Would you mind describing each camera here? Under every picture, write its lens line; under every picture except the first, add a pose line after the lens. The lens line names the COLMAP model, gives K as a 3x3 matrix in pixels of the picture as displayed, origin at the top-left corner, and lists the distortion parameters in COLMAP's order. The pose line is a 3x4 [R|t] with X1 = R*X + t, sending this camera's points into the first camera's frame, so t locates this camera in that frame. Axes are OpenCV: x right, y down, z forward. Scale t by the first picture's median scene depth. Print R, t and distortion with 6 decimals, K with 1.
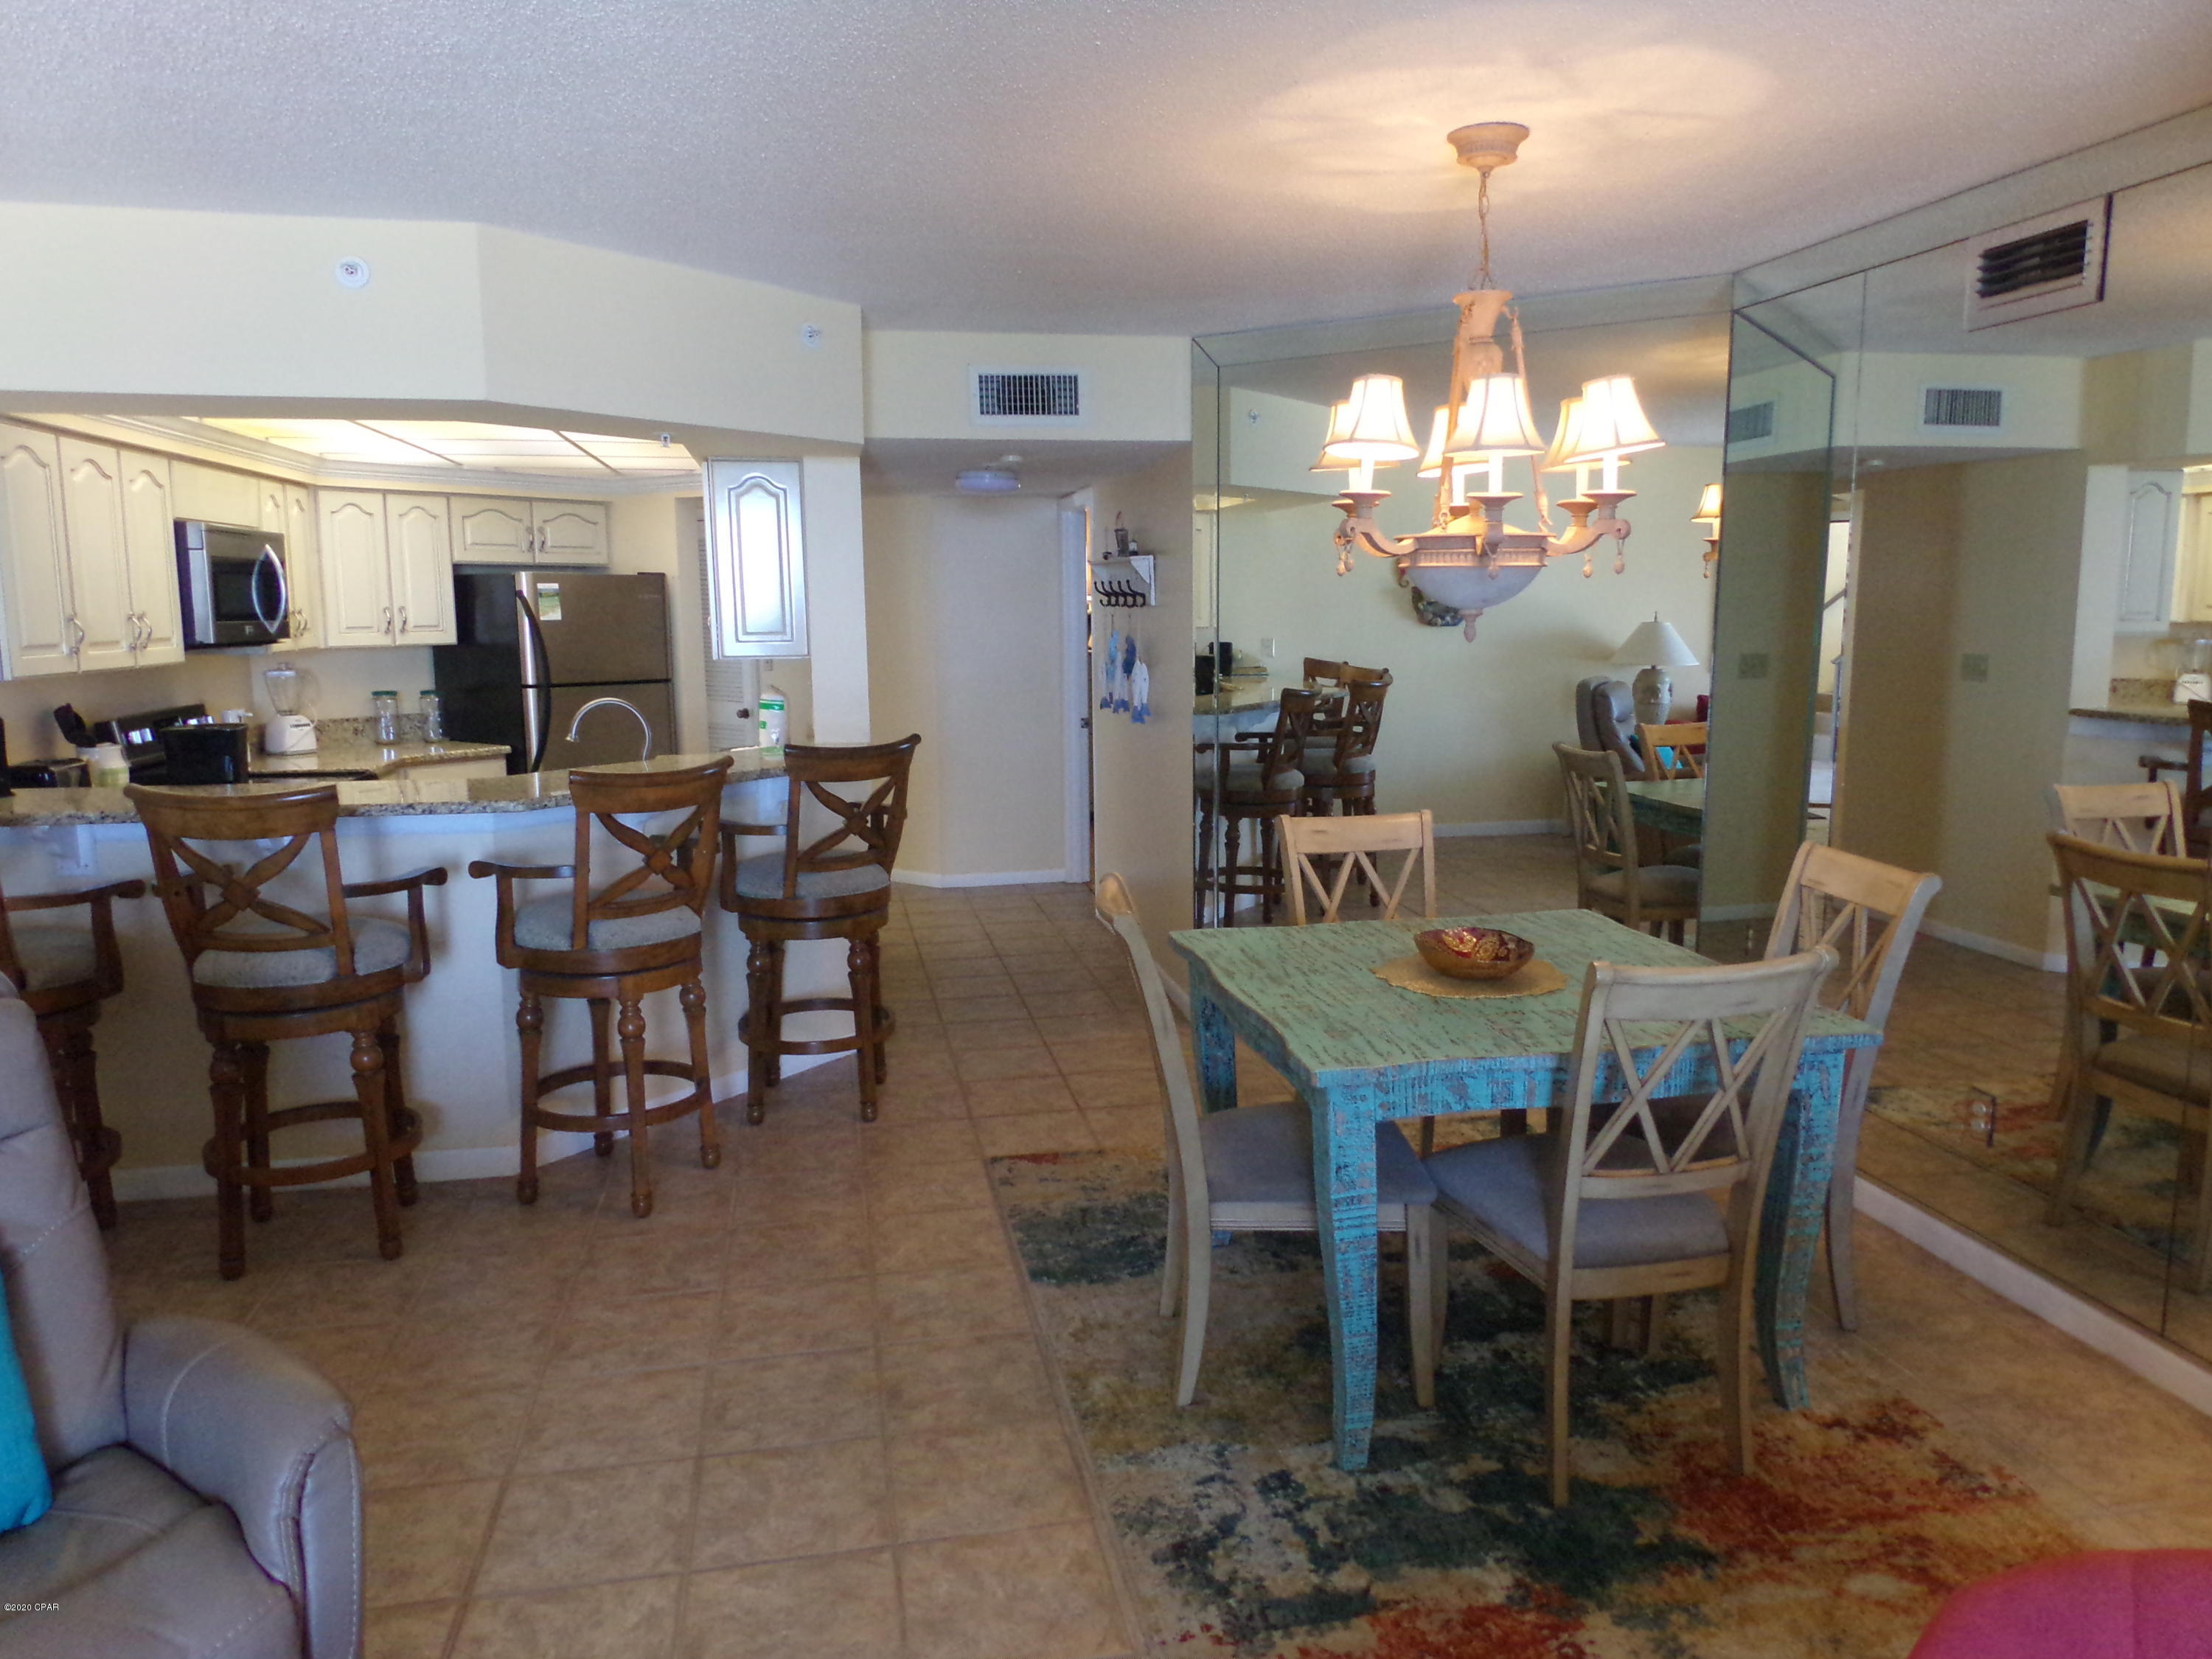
lens RADIAL K [[1494.9, 0, 1114.9], [0, 1494.9, 825.6], [0, 0, 1]] dist [0.032731, -0.035830]
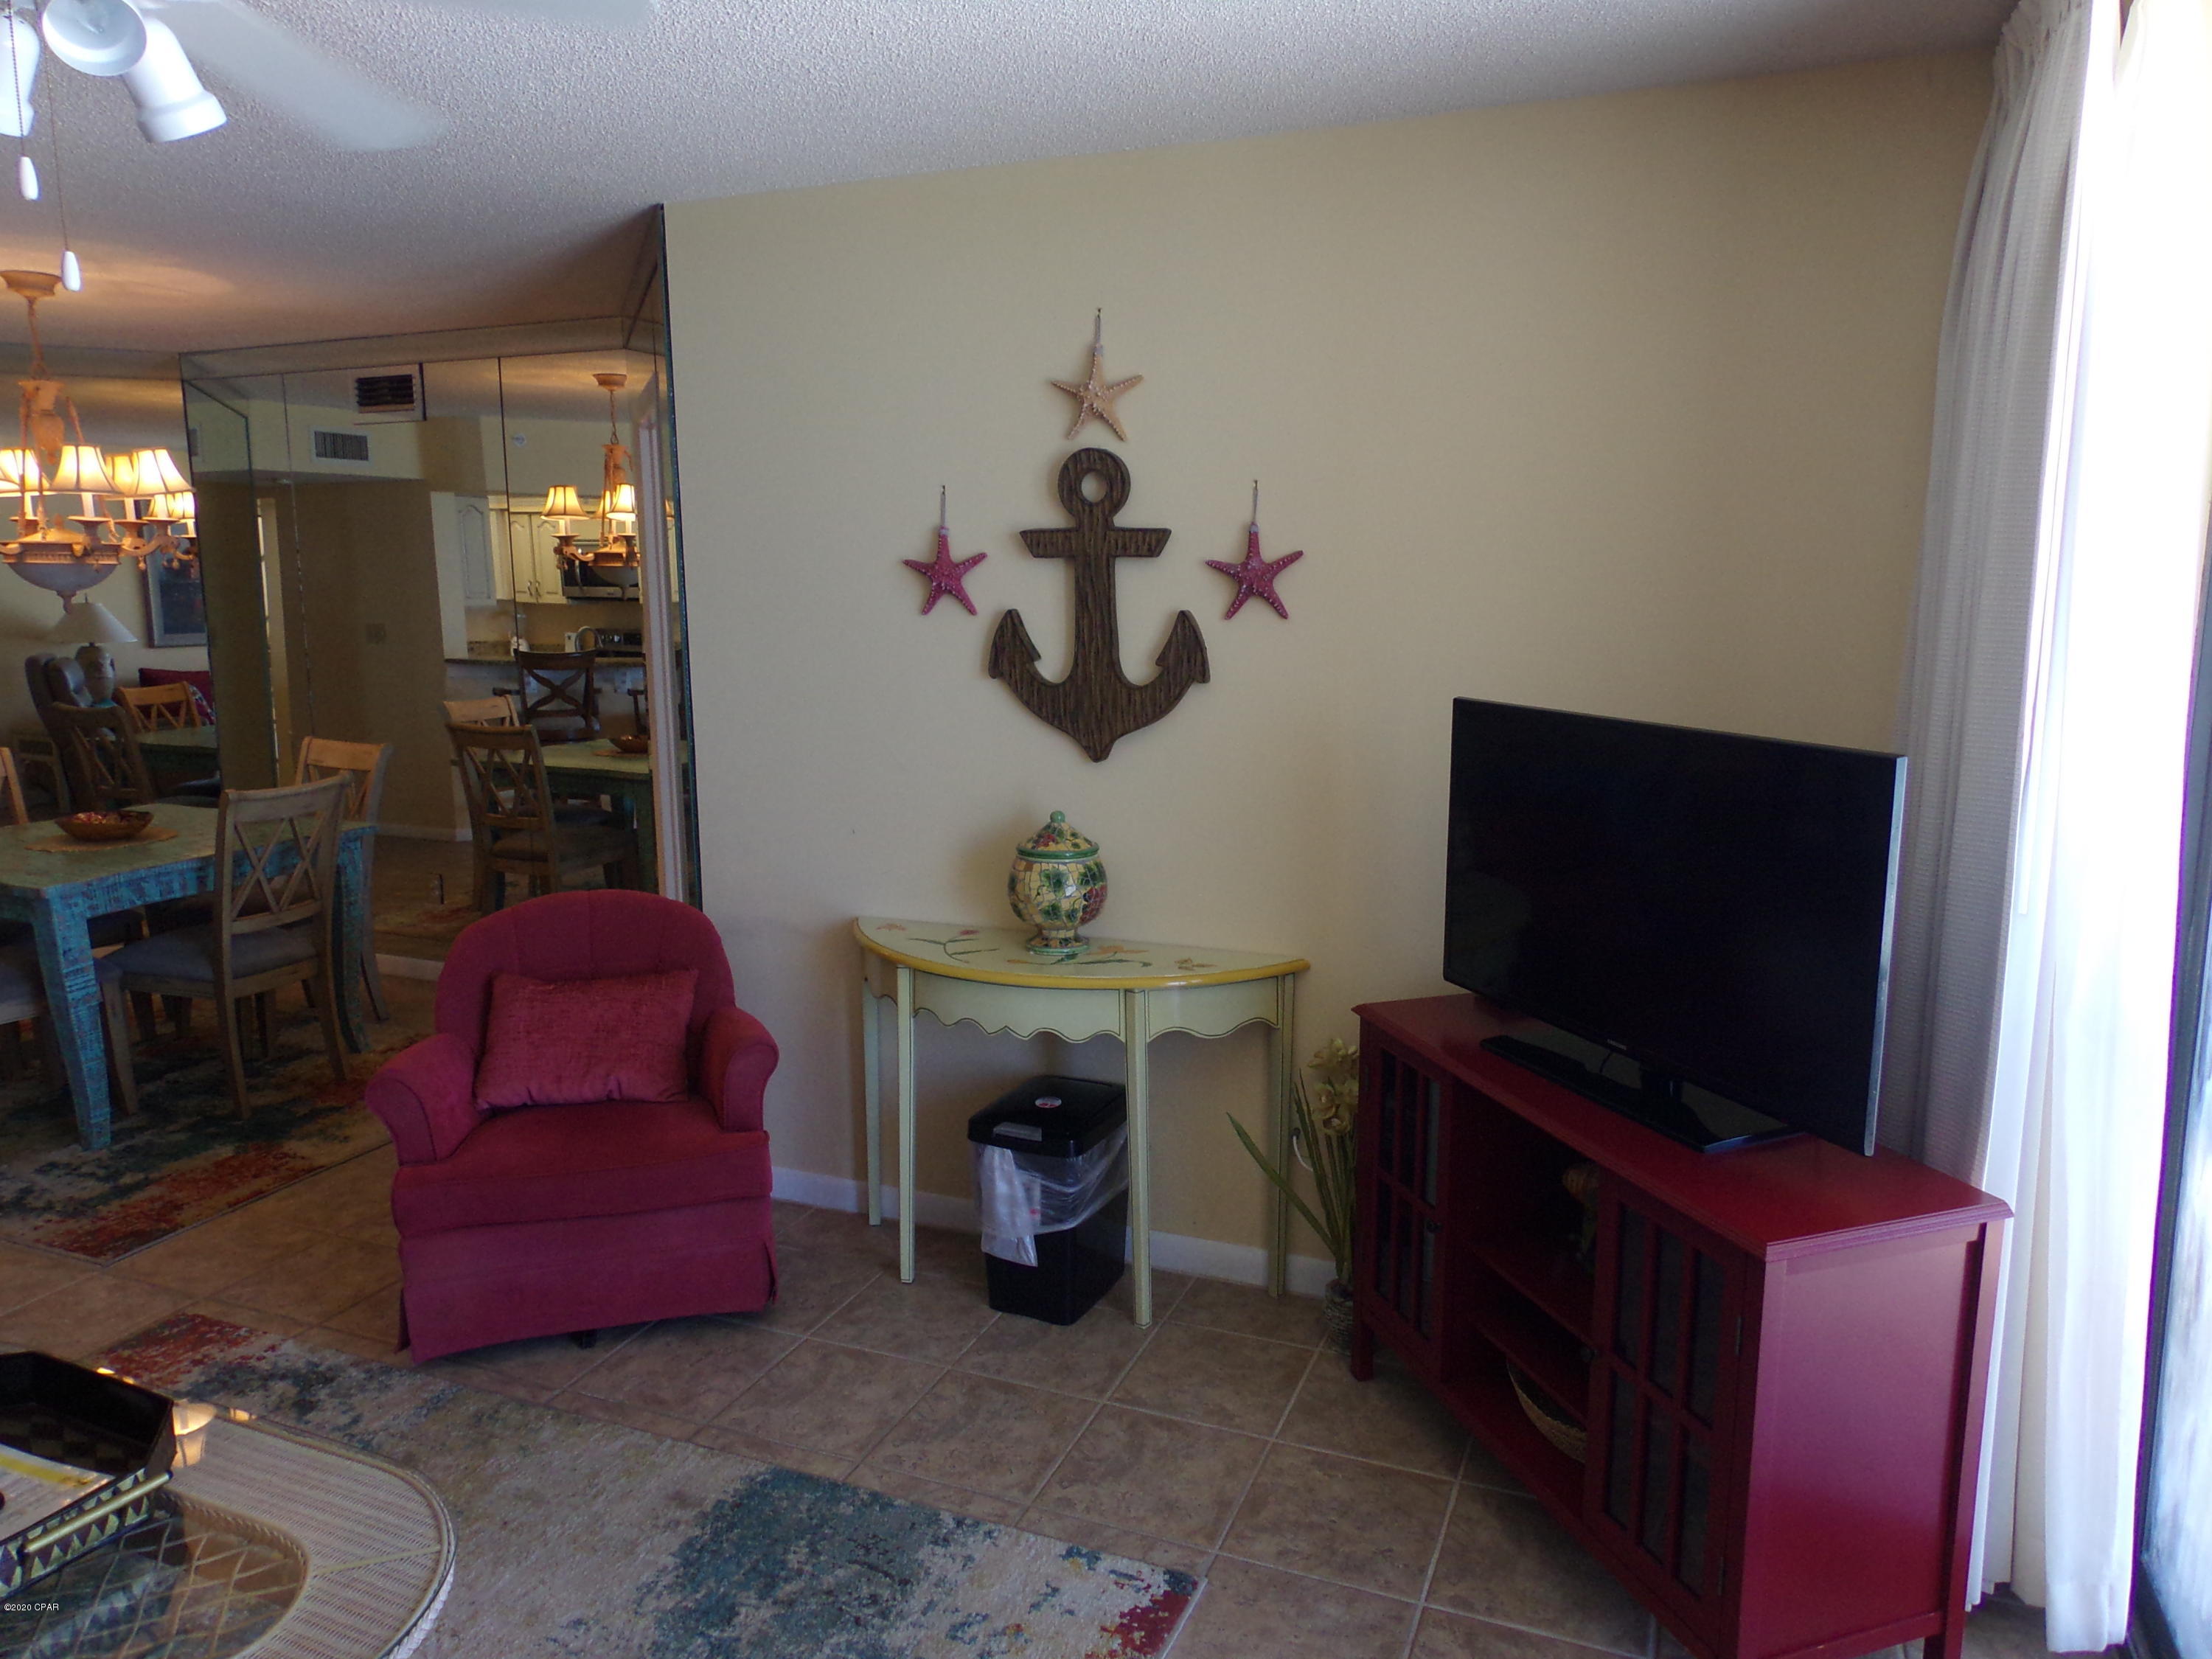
lens RADIAL K [[1494.9, 0, 1095.9], [0, 1494.9, 831.4], [0, 0, 1]] dist [0.032731, -0.035830]
pose [[0.562244, -0.136771, 0.815583, -0.299235], [0.123290, 0.989070, 0.080871, 0.065084], [-0.817729, 0.055084, 0.572962, -0.459808]]
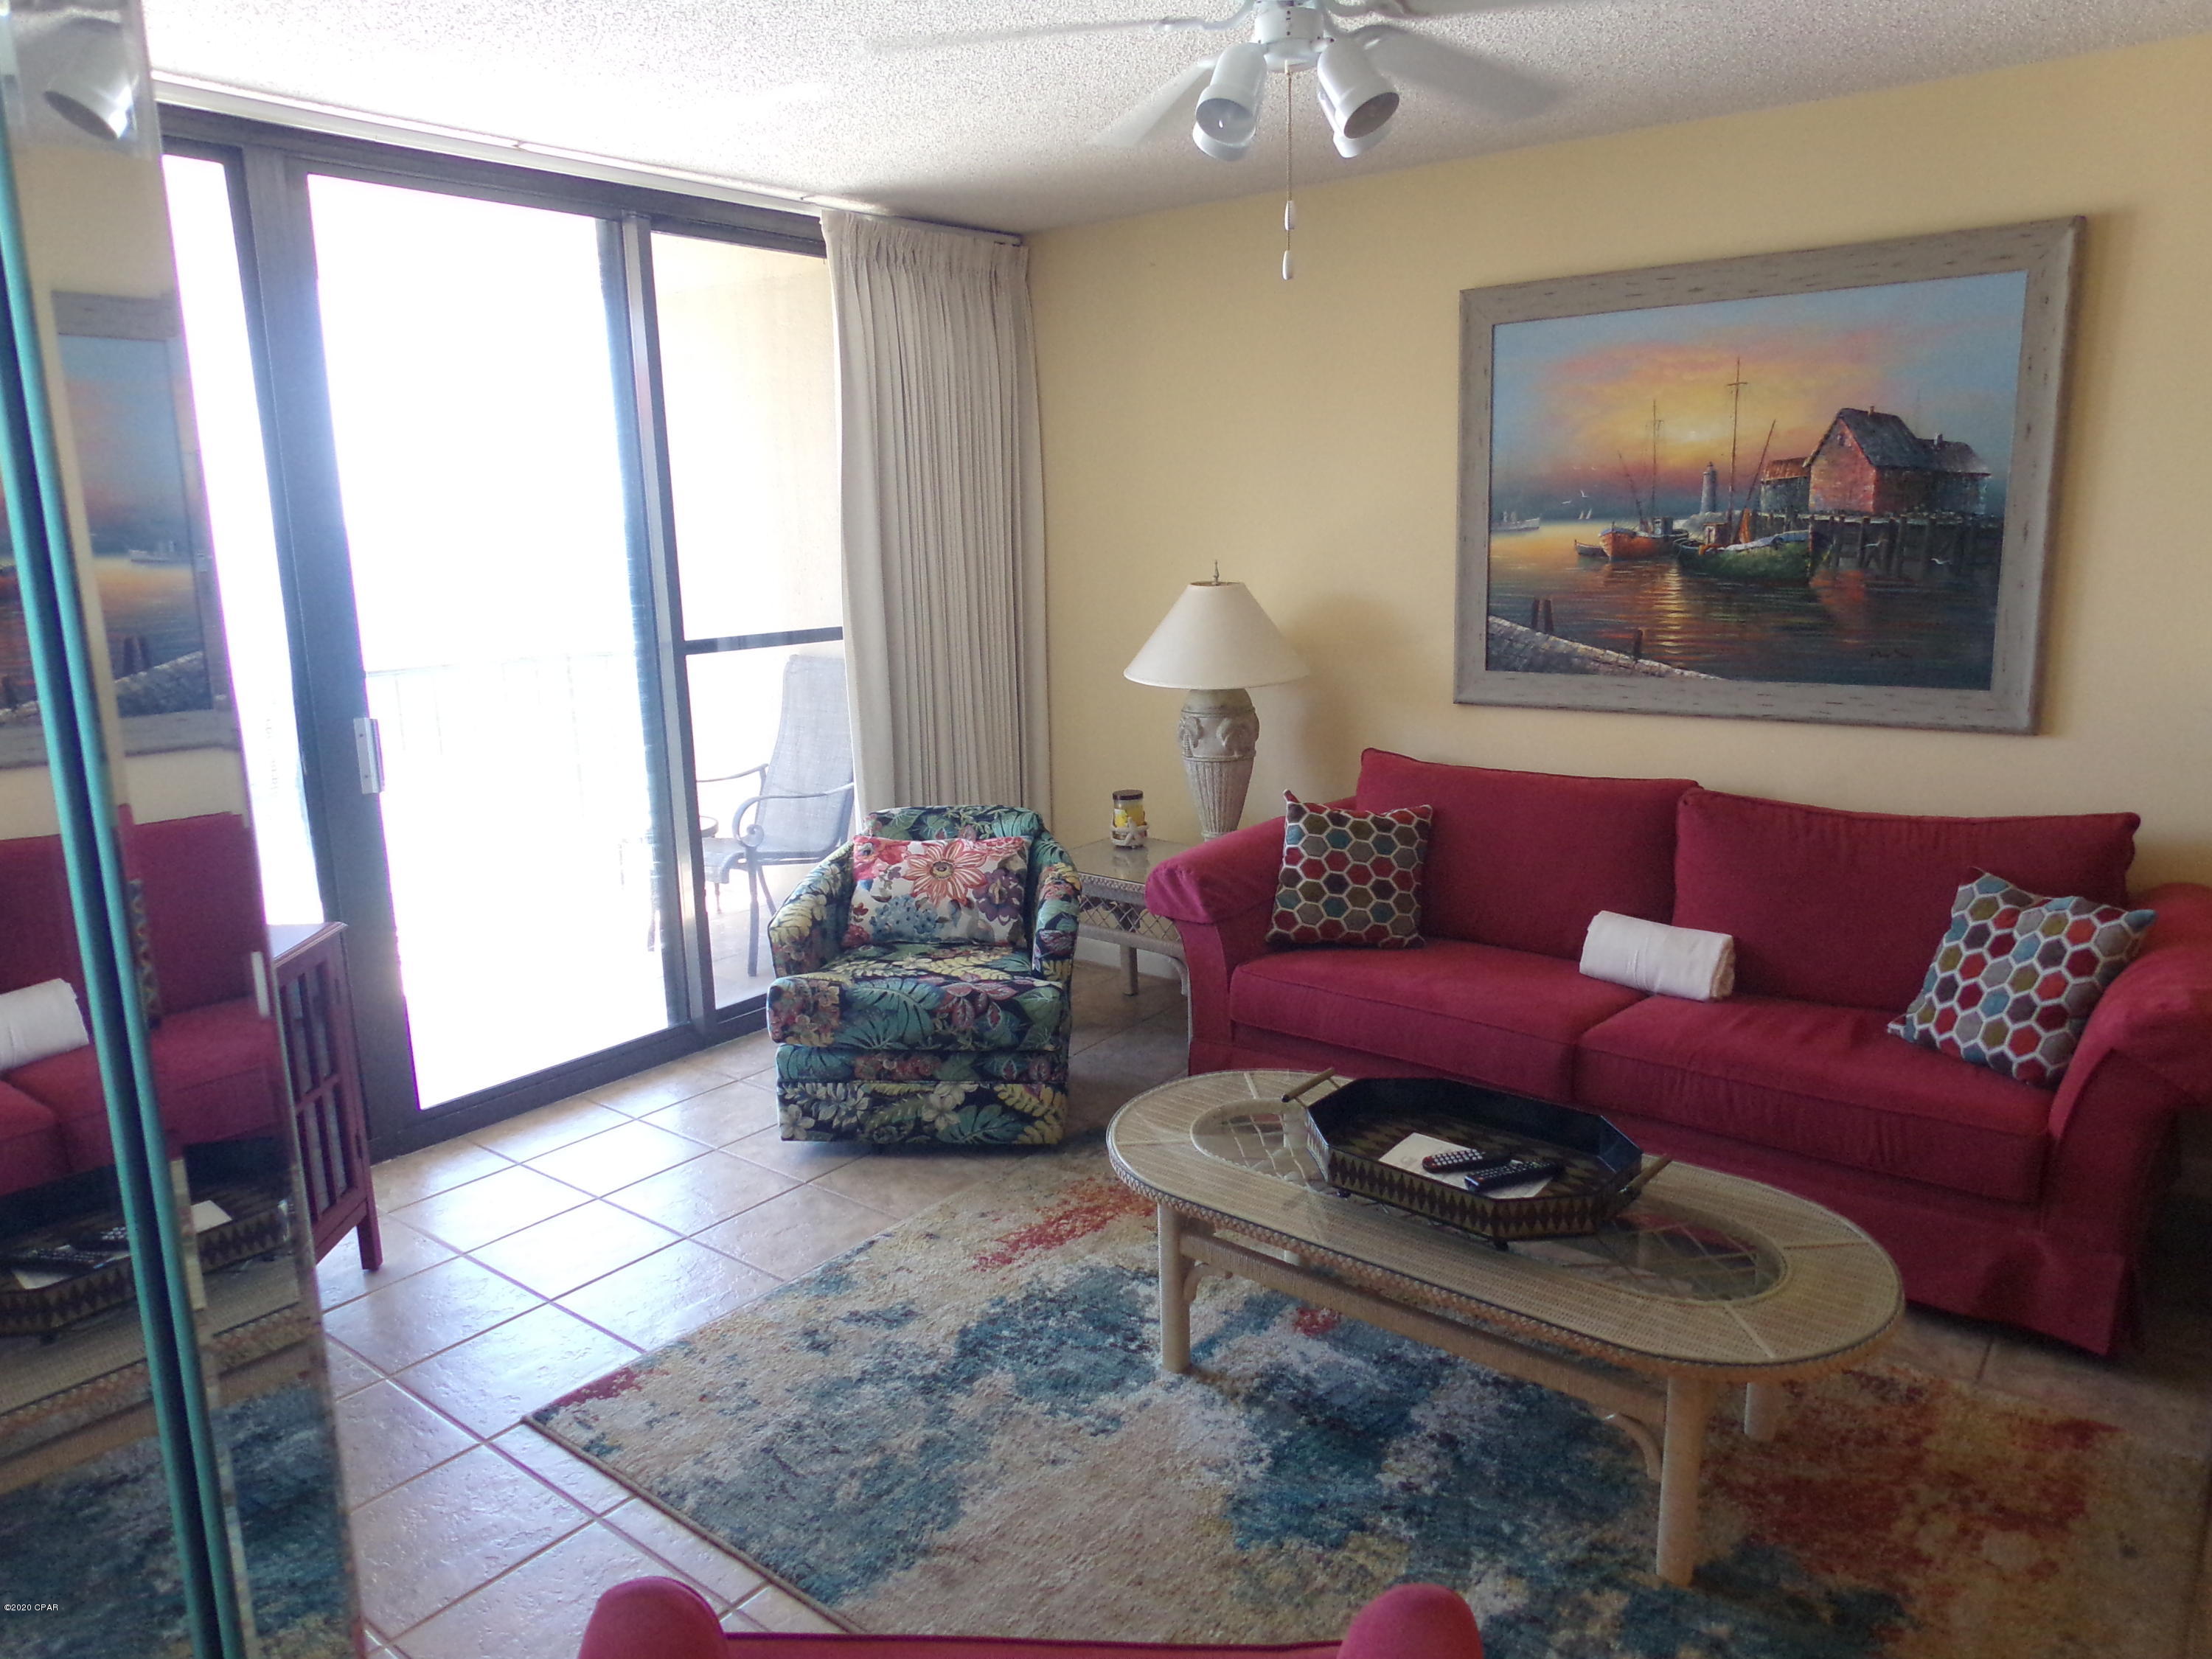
lens RADIAL K [[1494.9, 0, 1119.4], [0, 1494.9, 833.0], [0, 0, 1]] dist [0.032731, -0.035830]
pose [[-0.755015, 0.163772, -0.634927, 0.293122], [-0.066981, 0.943979, 0.323138, -0.055856], [0.652278, 0.286502, -0.701748, 0.349660]]
